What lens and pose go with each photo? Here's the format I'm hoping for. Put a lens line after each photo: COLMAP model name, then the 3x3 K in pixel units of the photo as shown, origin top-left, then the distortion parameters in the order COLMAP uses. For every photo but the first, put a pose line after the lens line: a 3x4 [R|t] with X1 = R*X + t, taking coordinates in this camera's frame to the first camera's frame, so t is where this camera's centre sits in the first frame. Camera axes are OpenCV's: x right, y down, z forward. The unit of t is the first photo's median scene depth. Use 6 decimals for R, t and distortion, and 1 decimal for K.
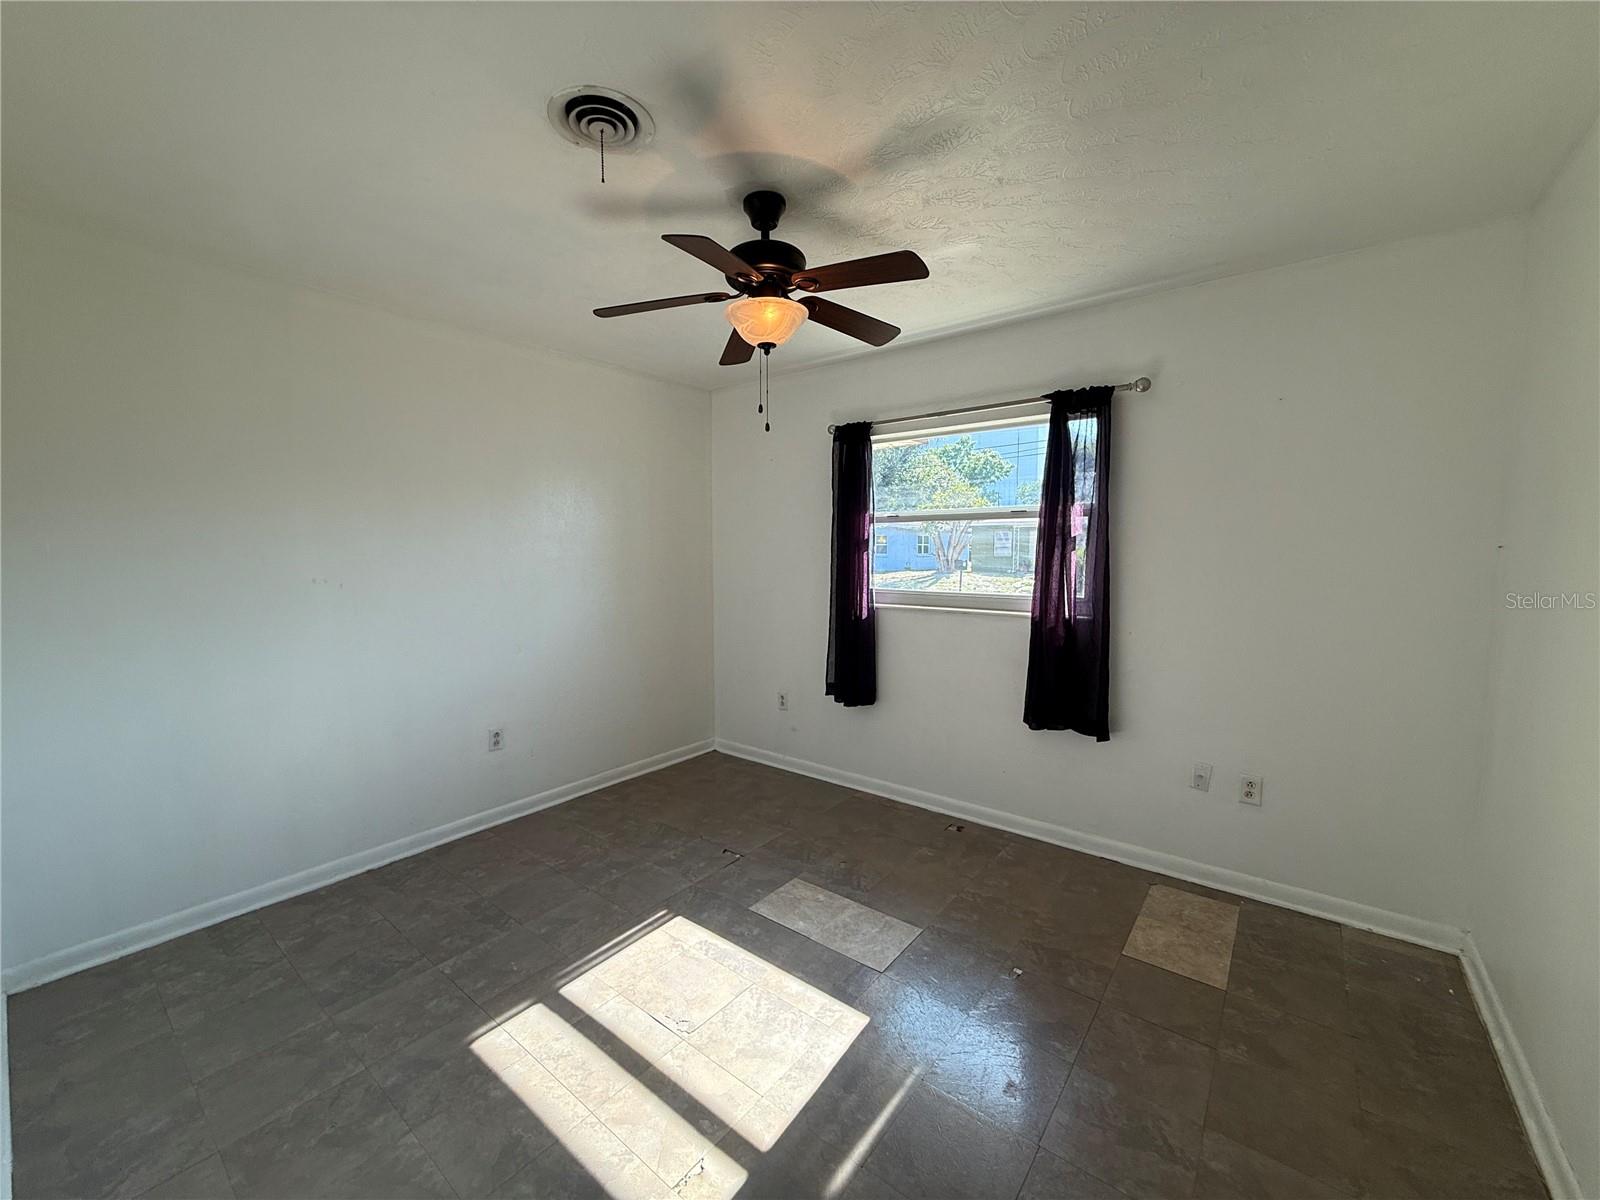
lens RADIAL K [[637.2, 0, 793.5], [0, 637.2, 601.1], [0, 0, 1]] dist [-0.000961, 0.000798]
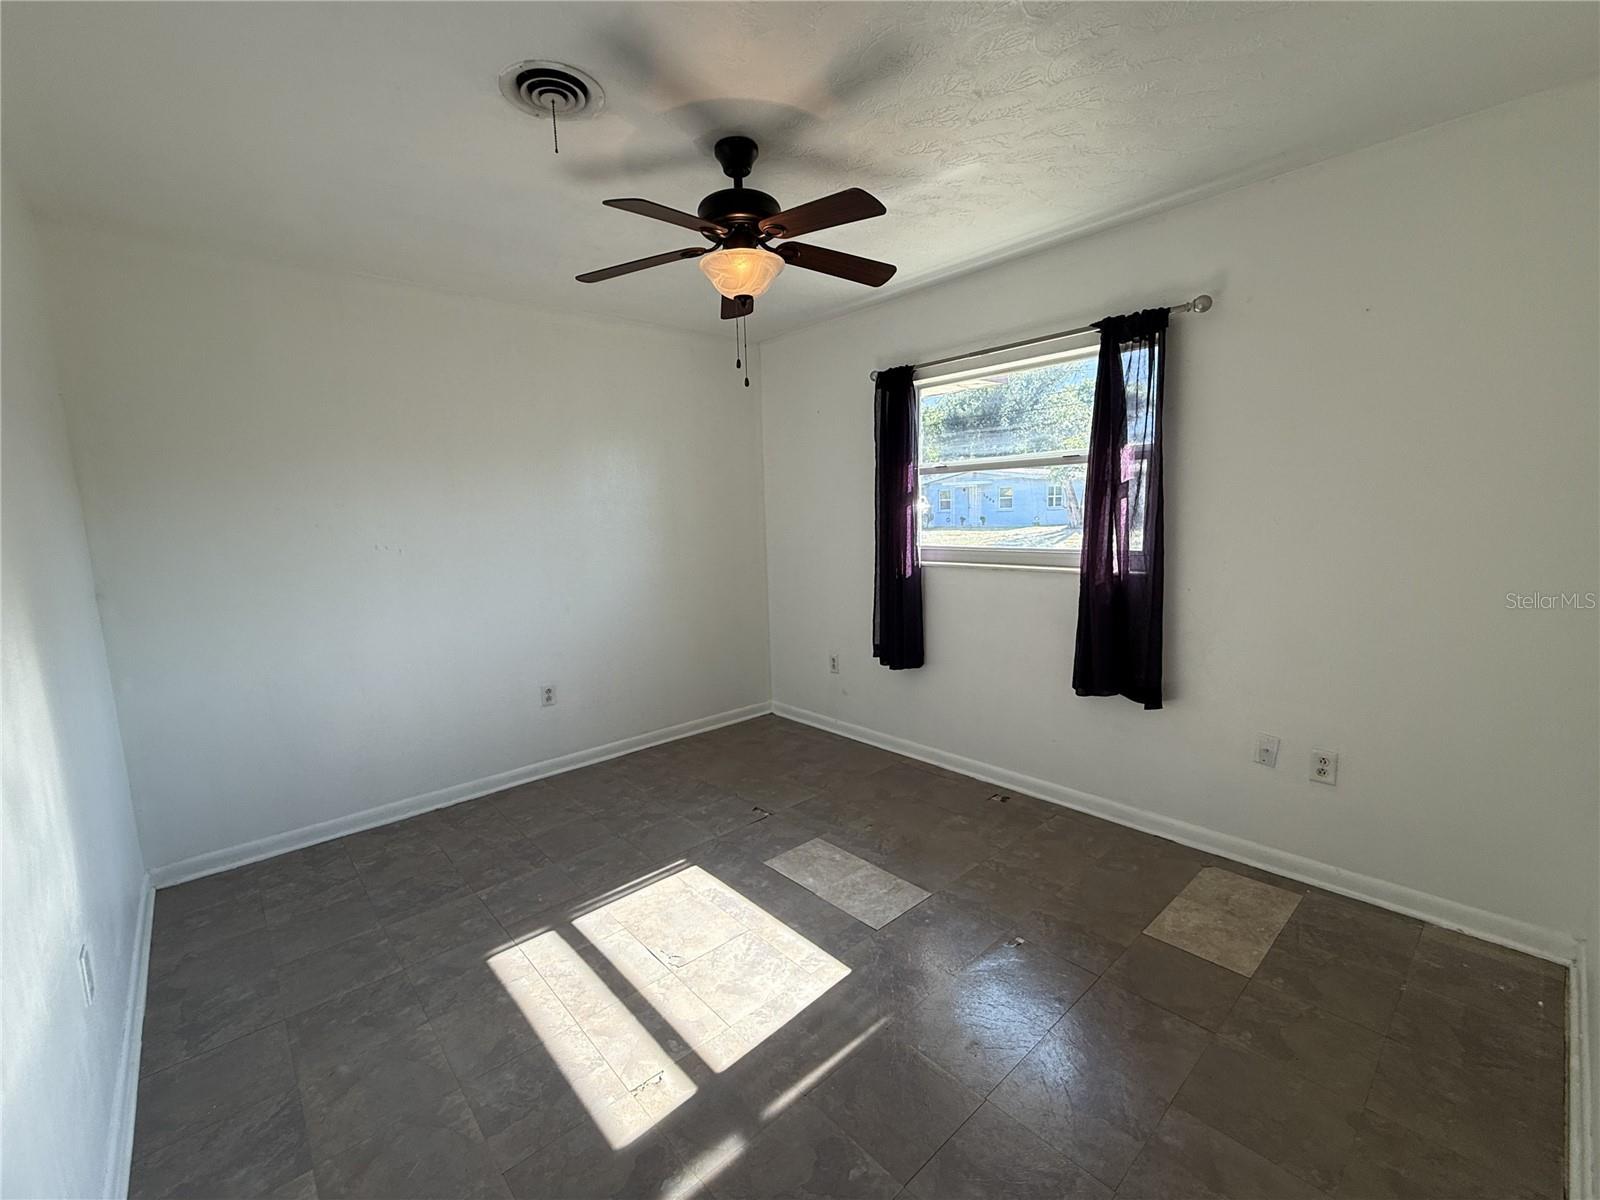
lens RADIAL K [[680.3, 0, 793.0], [0, 680.3, 600.8], [0, 0, 1]] dist [-0.000173, -0.000176]
pose [[0.984542, -0.004234, -0.175096, 0.168993], [0.013872, 0.998452, 0.053858, 0.007734], [0.174597, -0.055455, 0.983077, -0.035168]]
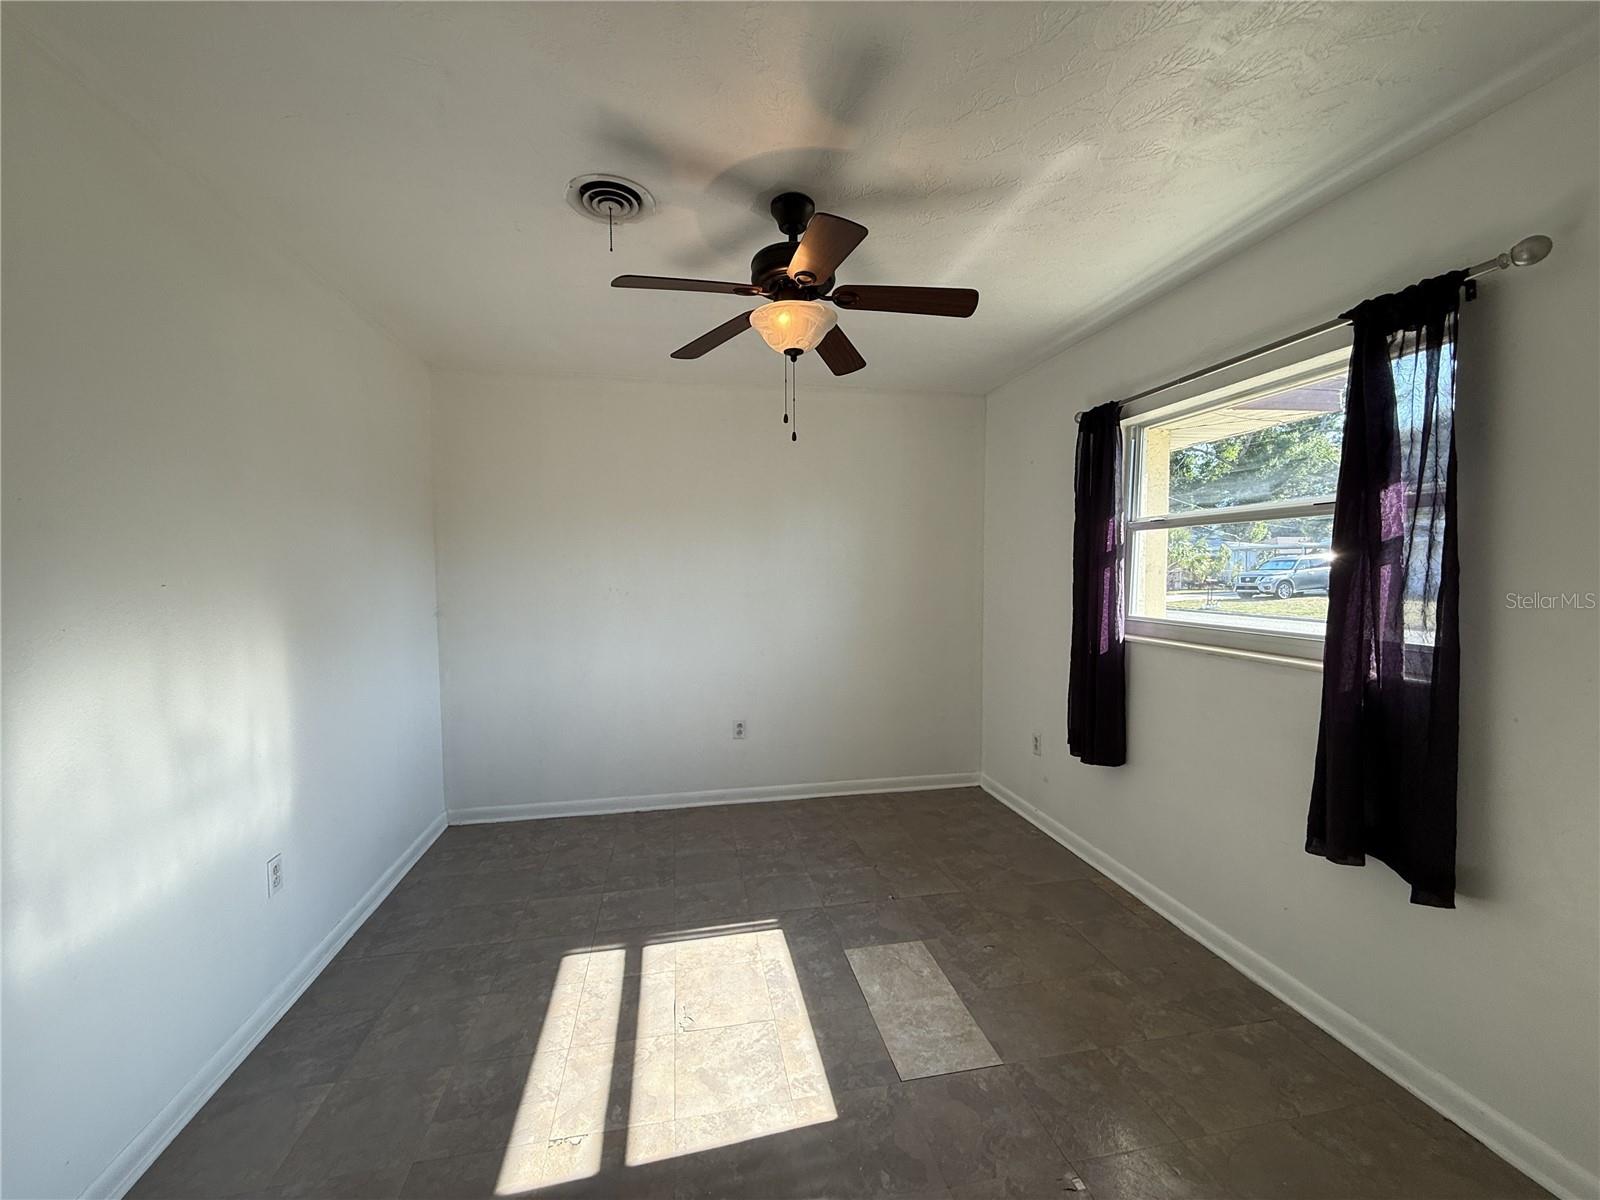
lens RADIAL K [[637.2, 0, 793.3], [0, 637.2, 599.8], [0, 0, 1]] dist [-0.000961, 0.000798]
pose [[0.757857, 0.031563, -0.651657, 0.466330], [-0.051320, 0.998618, -0.011316, -0.013728], [0.650400, 0.042019, 0.758429, 0.226040]]
